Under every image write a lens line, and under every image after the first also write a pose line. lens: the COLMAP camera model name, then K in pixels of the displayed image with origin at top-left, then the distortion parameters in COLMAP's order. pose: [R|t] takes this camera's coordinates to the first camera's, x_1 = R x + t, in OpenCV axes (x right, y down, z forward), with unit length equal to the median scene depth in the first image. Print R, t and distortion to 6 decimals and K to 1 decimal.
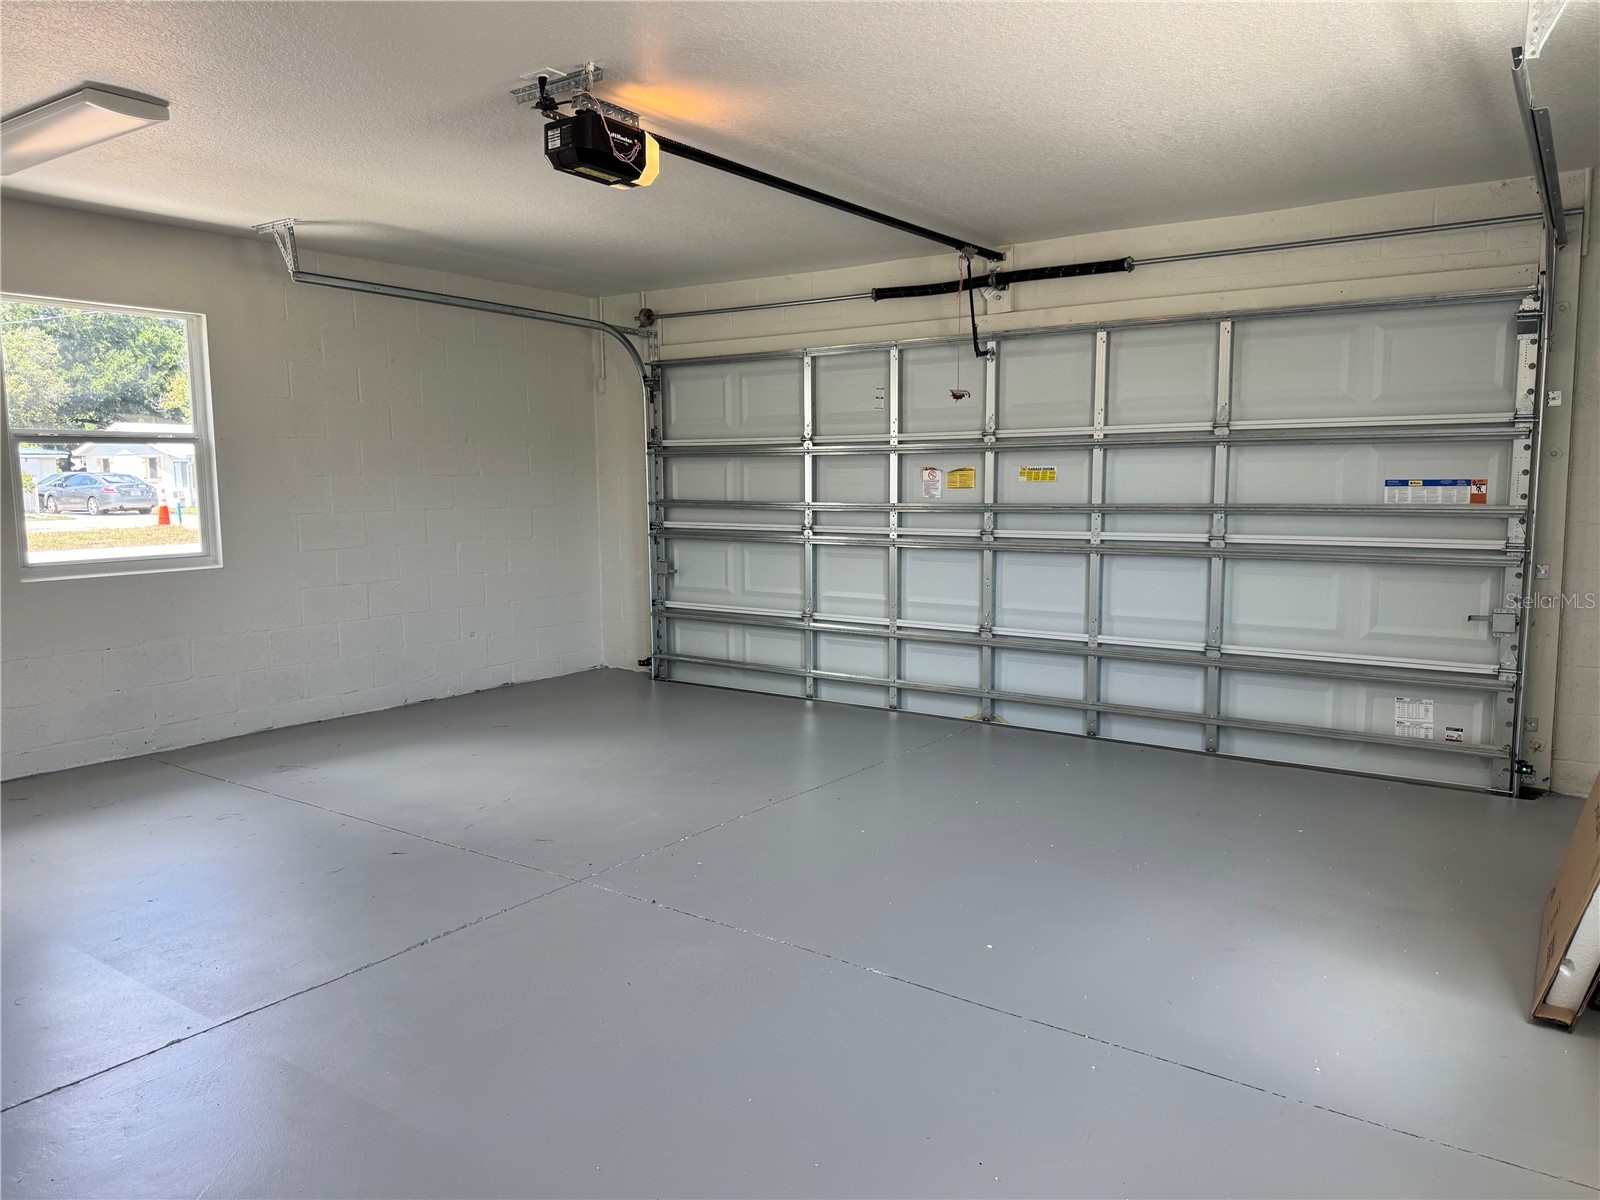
lens RADIAL K [[1137.9, 0, 797.6], [0, 1137.9, 613.1], [0, 0, 1]] dist [0.060188, -0.072971]
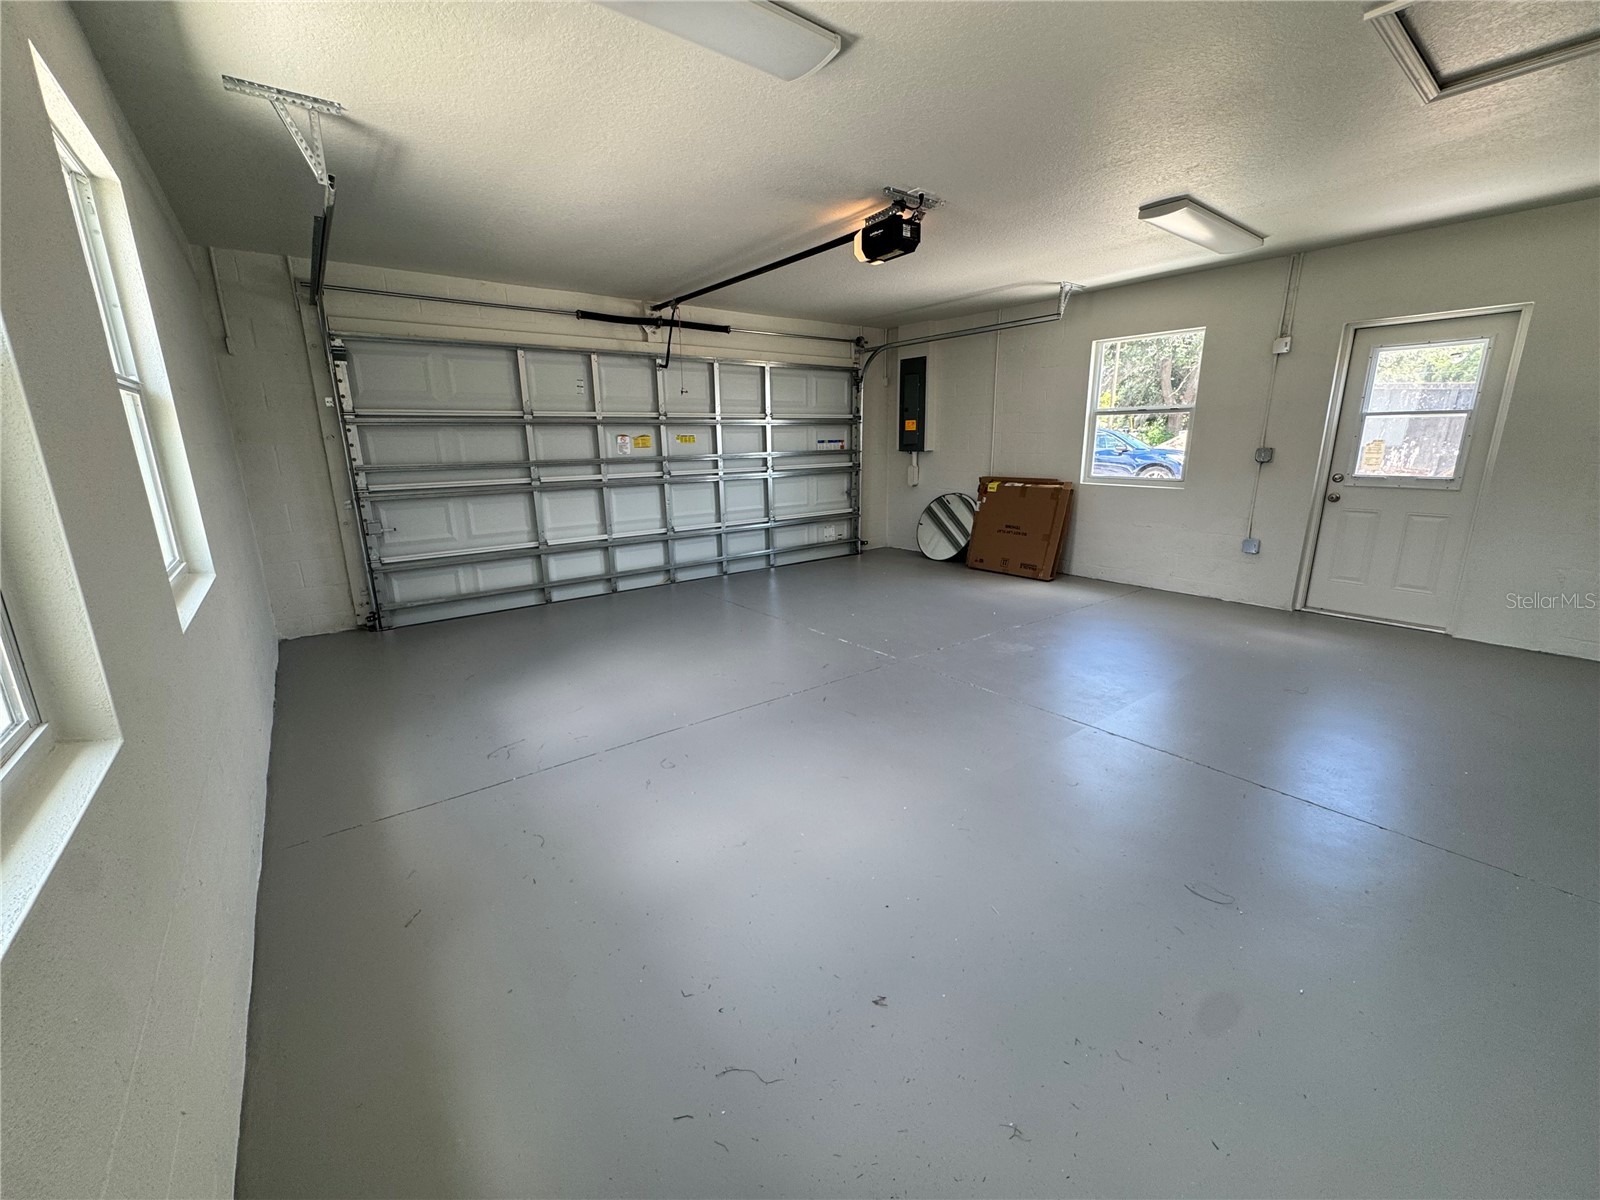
lens RADIAL K [[643.9, 0, 803.2], [0, 643.9, 597.7], [0, 0, 1]] dist [-0.002446, 0.000469]
pose [[0.285526, -0.229572, 0.930468, -0.687637], [0.128165, 0.971311, 0.200320, -0.053487], [-0.949762, 0.062057, 0.306758, 0.487902]]
